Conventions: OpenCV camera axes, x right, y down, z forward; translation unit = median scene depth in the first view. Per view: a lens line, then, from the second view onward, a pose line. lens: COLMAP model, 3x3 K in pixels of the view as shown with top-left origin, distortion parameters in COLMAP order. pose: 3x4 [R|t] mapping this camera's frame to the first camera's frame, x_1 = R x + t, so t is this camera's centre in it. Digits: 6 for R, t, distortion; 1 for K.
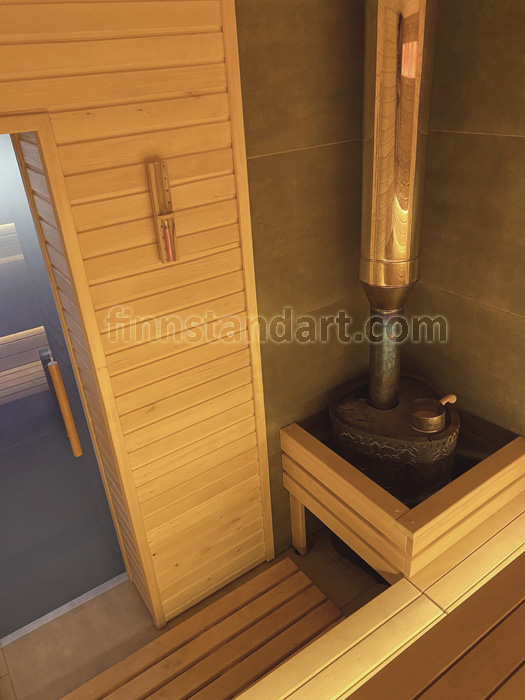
lens RADIAL K [[547.4, 0, 262.5], [0, 547.4, 350.0], [0, 0, 1]] dist [0.019663, -0.007835]
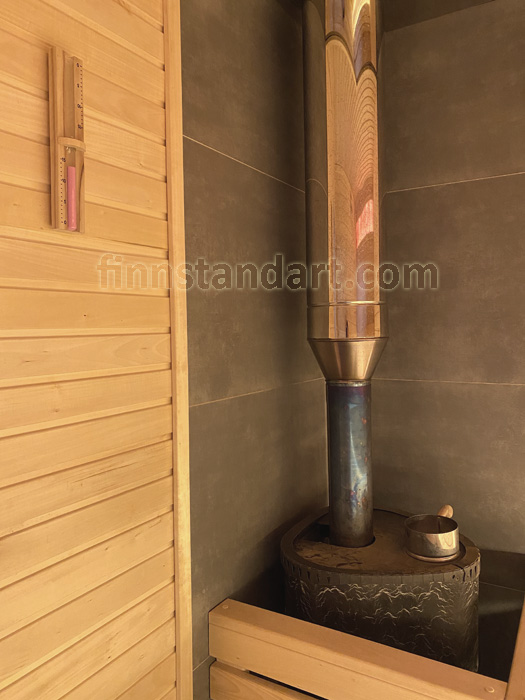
lens RADIAL K [[543.2, 0, 263.8], [0, 543.2, 340.4], [0, 0, 1]] dist [-0.007297, -0.004368]
pose [[0.907570, 0.036960, 0.418272, -0.174195], [0.160997, 0.889362, -0.427919, 0.157693], [-0.387811, 0.455707, 0.801208, 0.444856]]
